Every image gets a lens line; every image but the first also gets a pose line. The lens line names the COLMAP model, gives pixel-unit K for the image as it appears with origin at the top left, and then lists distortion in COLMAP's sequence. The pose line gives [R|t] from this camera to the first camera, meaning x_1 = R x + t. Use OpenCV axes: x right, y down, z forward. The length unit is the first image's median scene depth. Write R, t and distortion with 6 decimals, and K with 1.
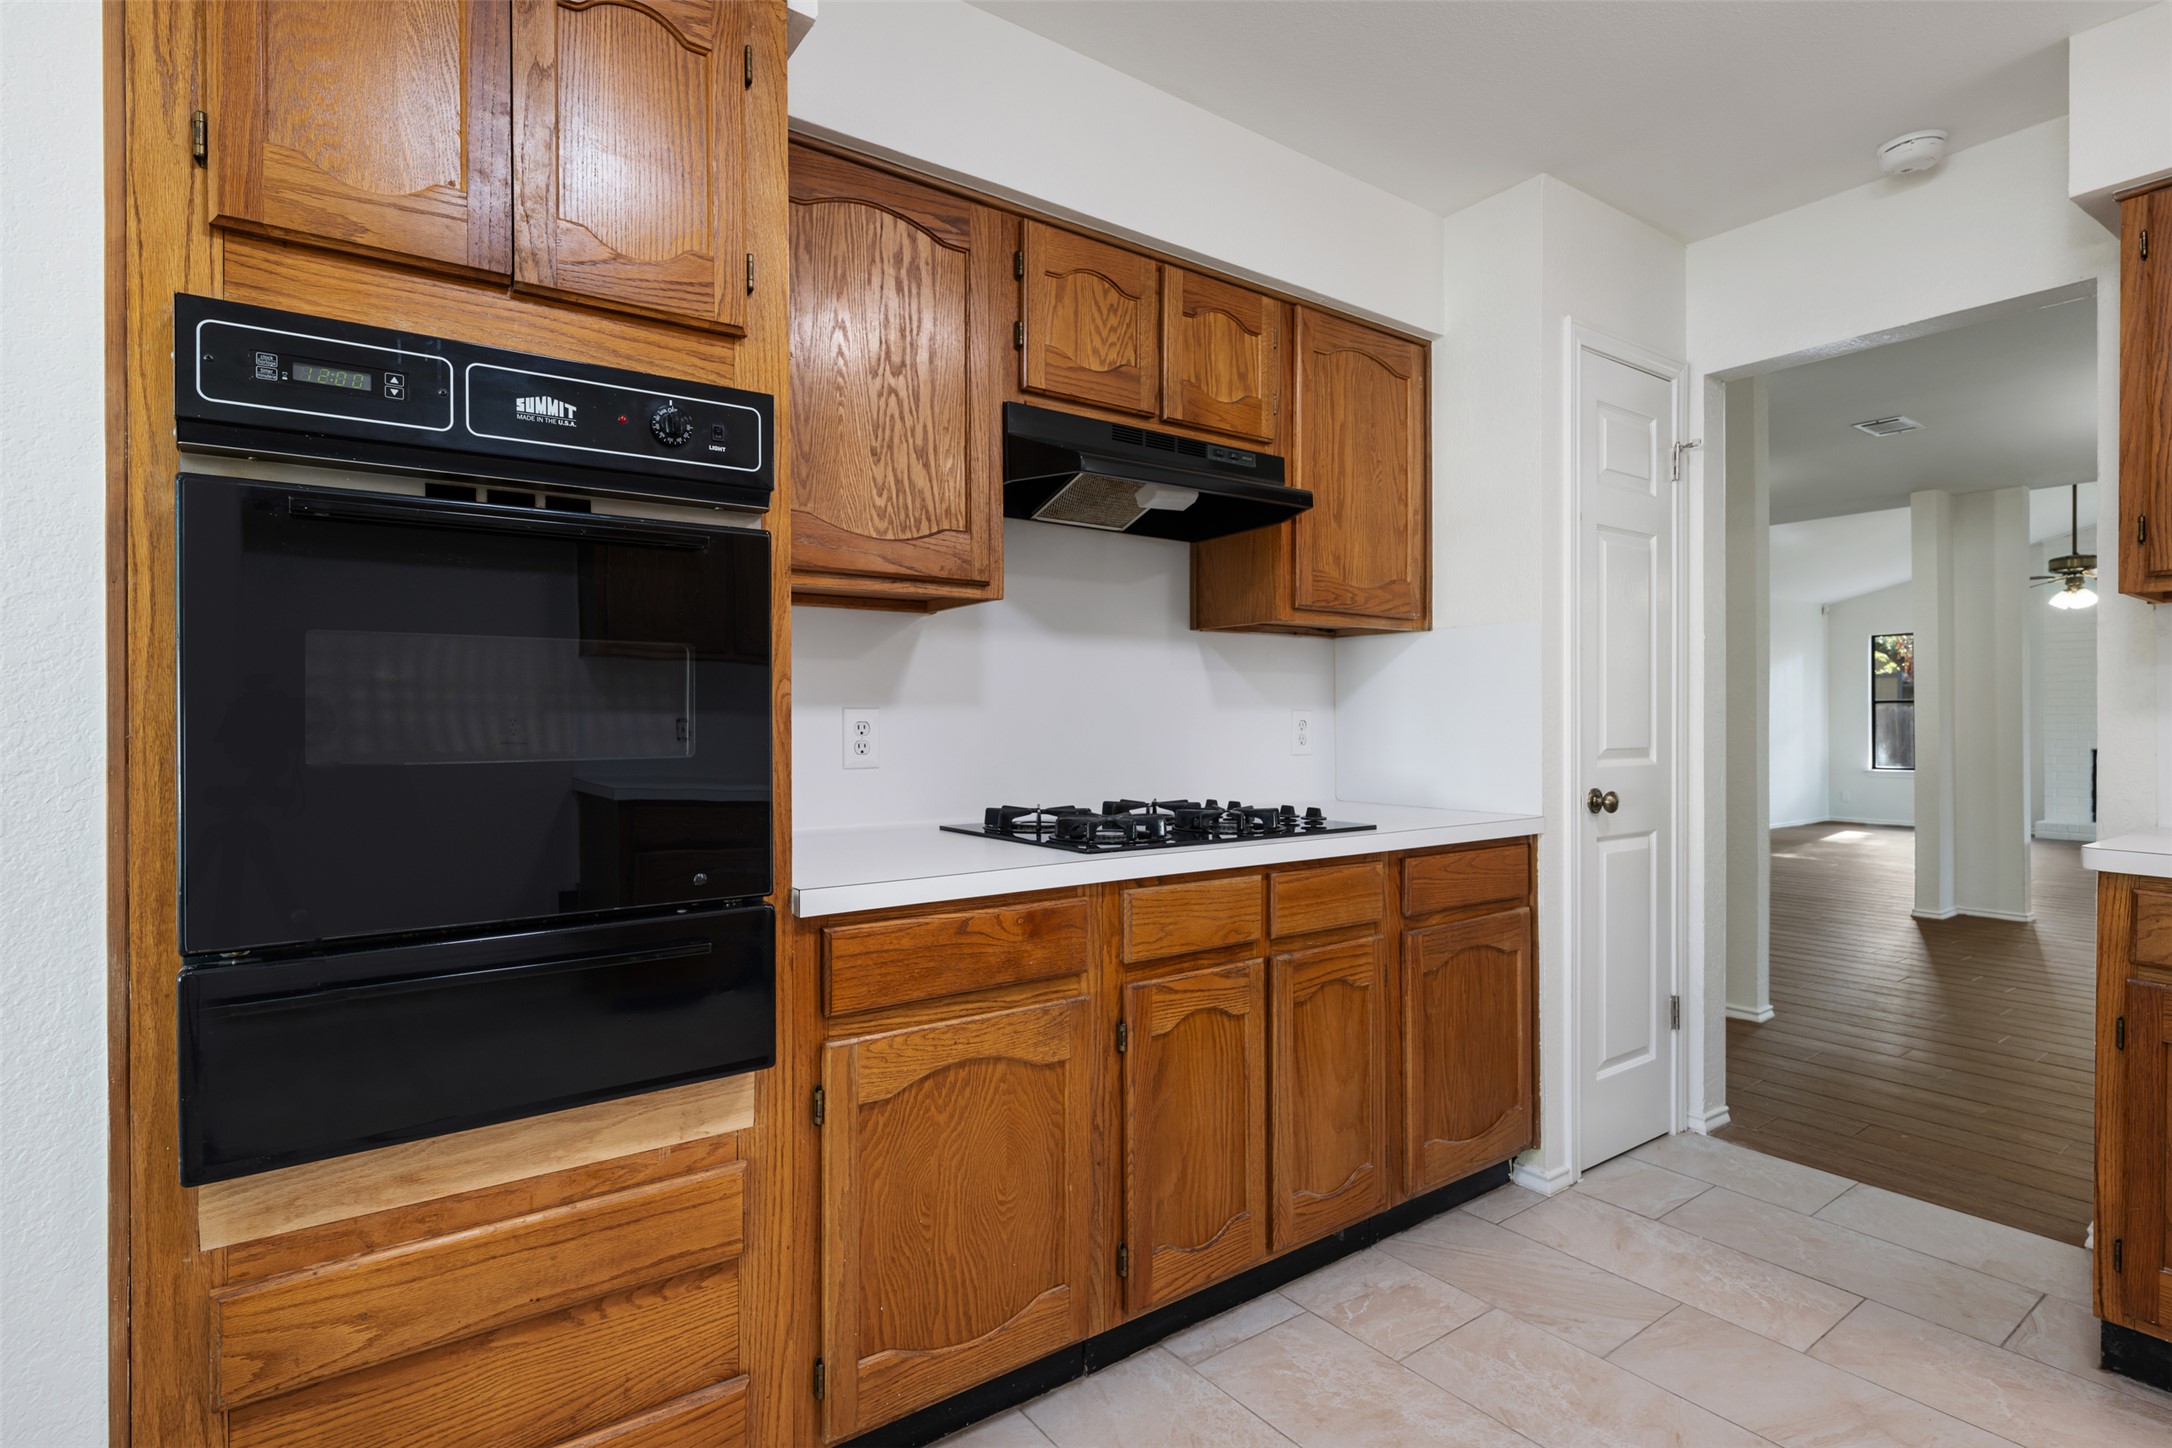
lens RADIAL K [[1073.0, 0, 1077.9], [0, 1073.0, 717.3], [0, 0, 1]] dist [0.000879, -0.000812]
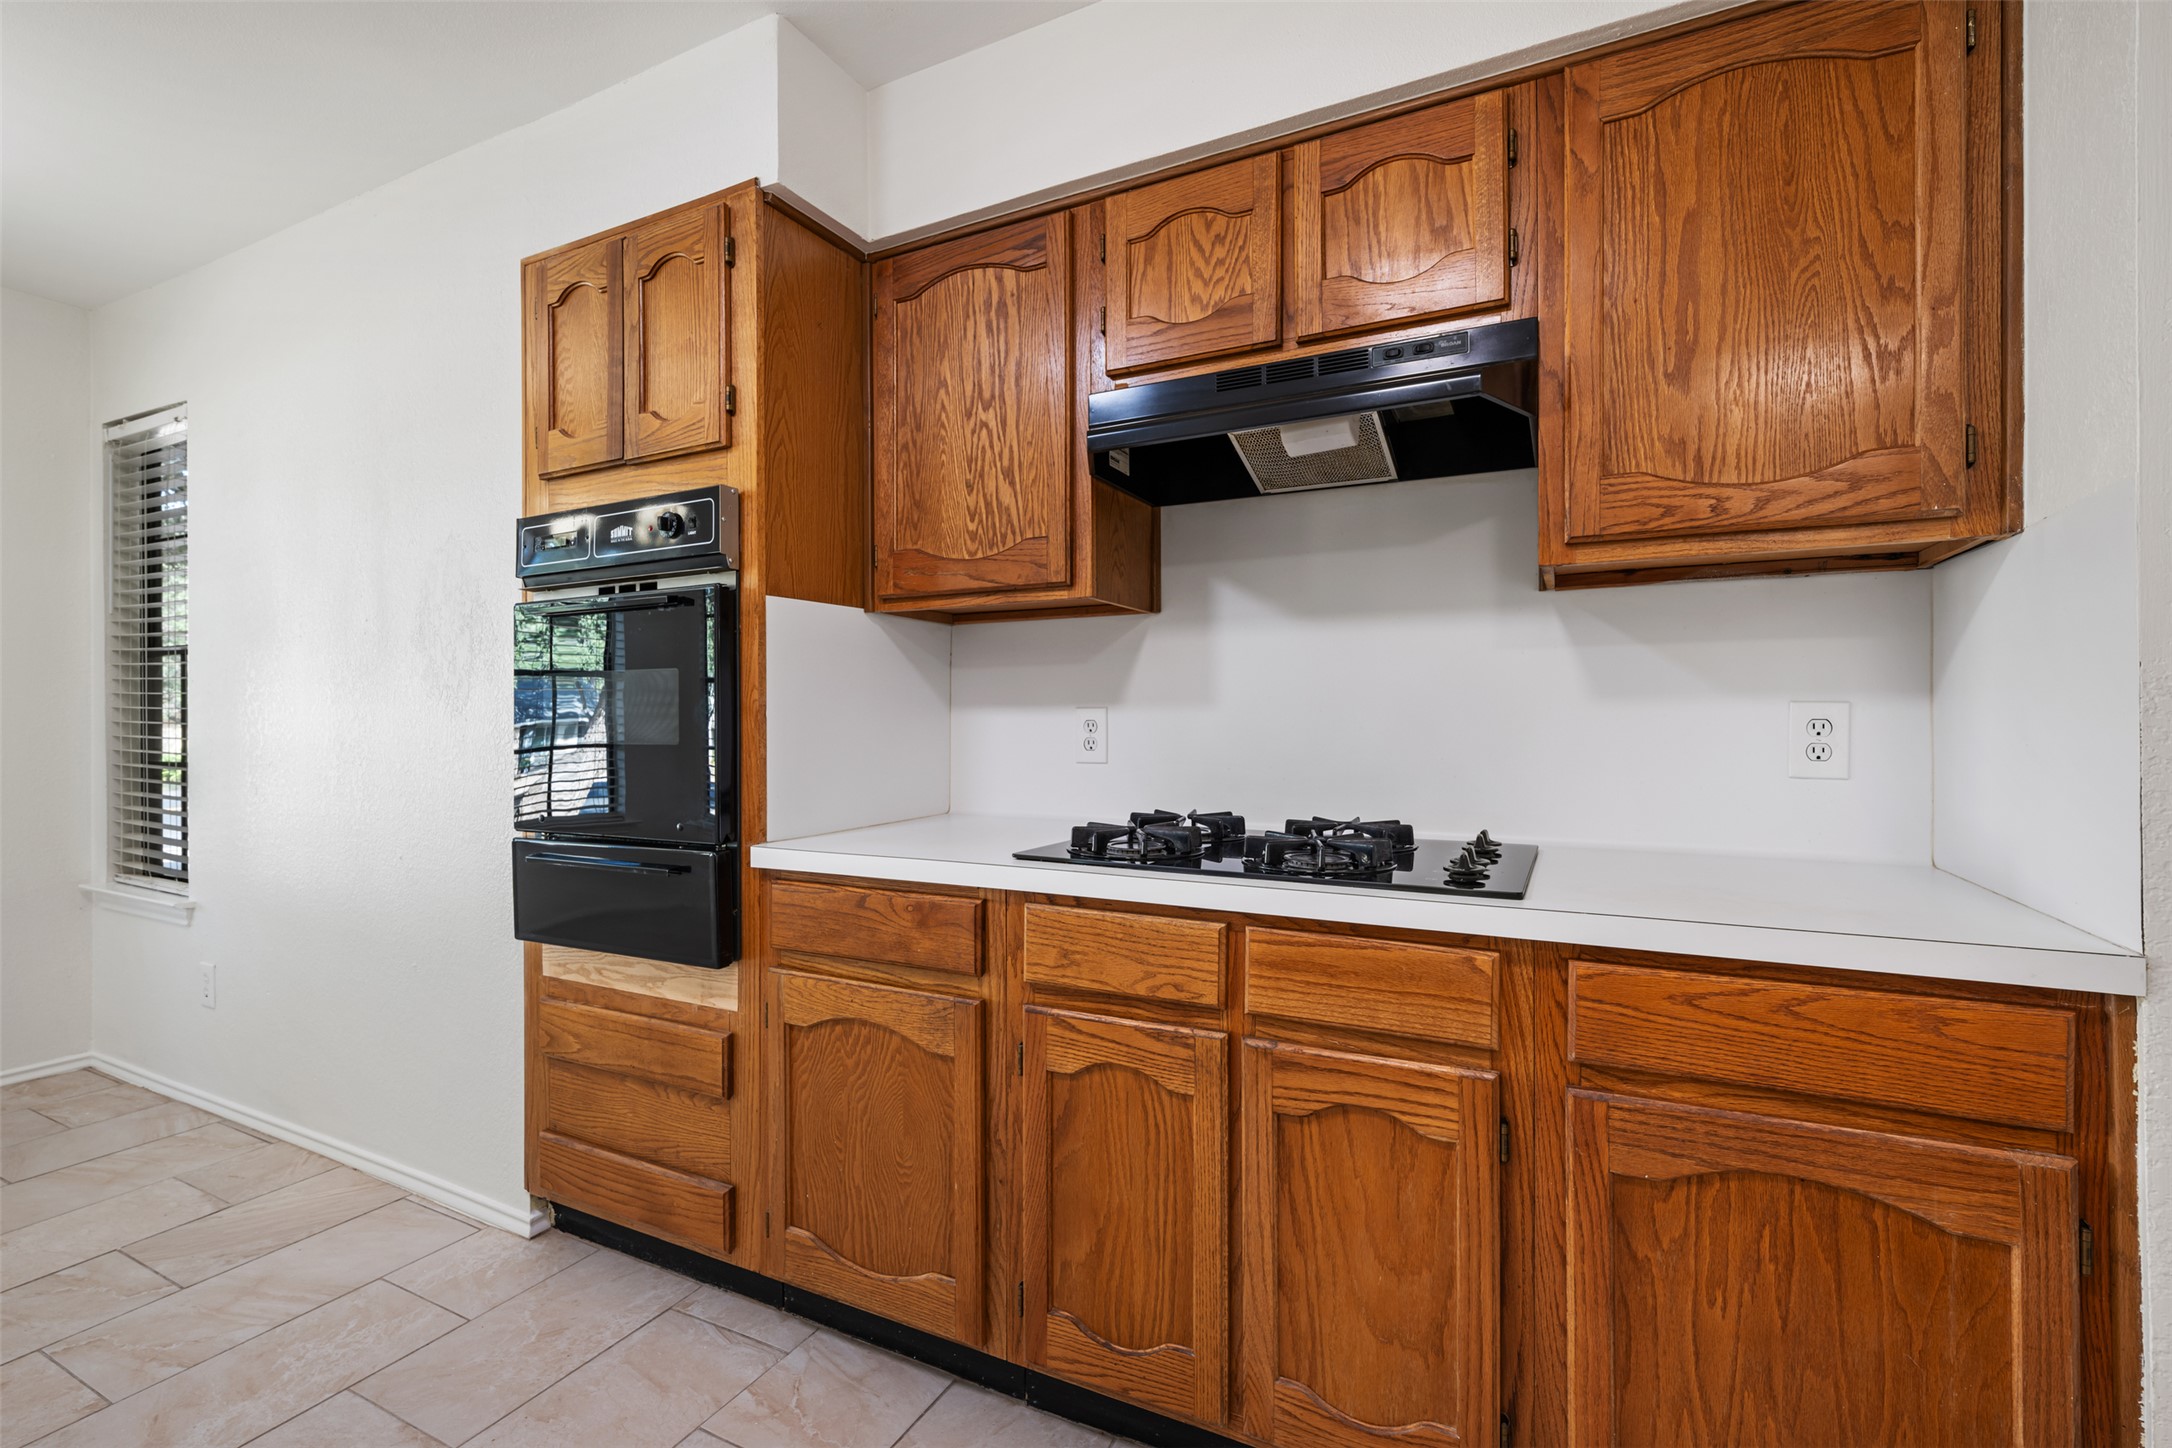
lens RADIAL K [[978.6, 0, 1073.7], [0, 978.6, 715.9], [0, 0, 1]] dist [-0.000675, 0.000576]
pose [[0.446549, -0.000813, -0.894759, 0.768080], [0.003958, 0.999992, 0.001067, -0.001272], [0.894750, -0.004018, 0.446549, 0.617012]]
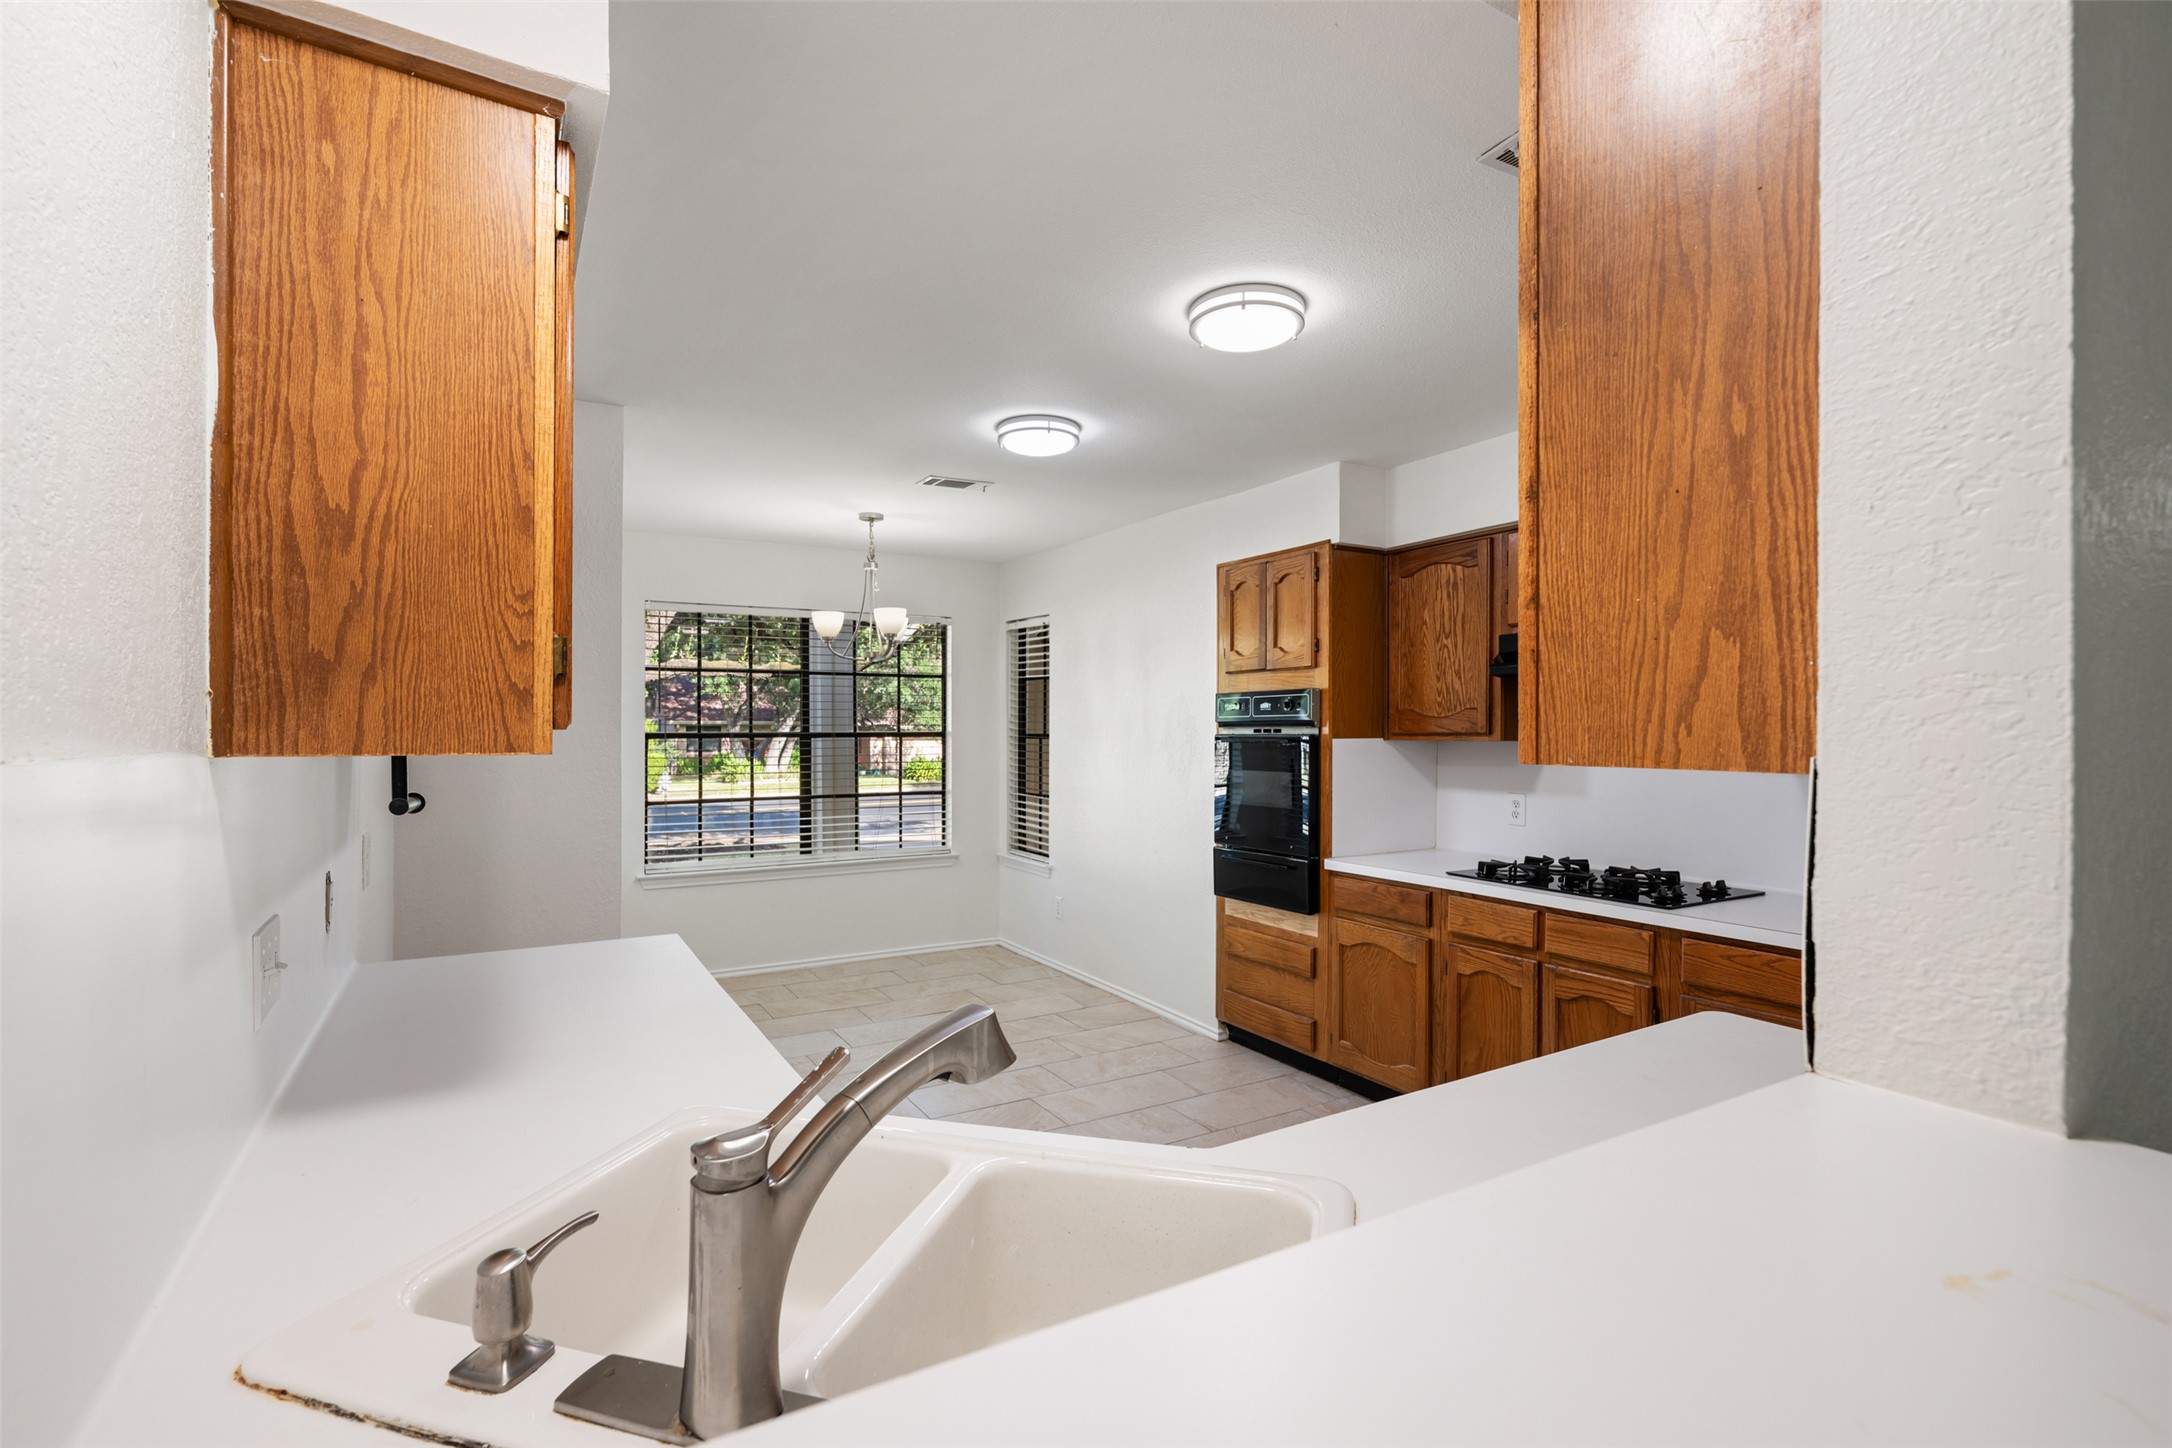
lens RADIAL K [[978.6, 0, 1091.9], [0, 978.6, 739.8], [0, 0, 1]] dist [-0.000675, 0.000576]
pose [[-0.087031, 0.010285, -0.996152, 1.789444], [-0.000170, 0.999947, 0.010339, -0.136637], [0.996206, 0.001069, -0.087025, 0.463425]]
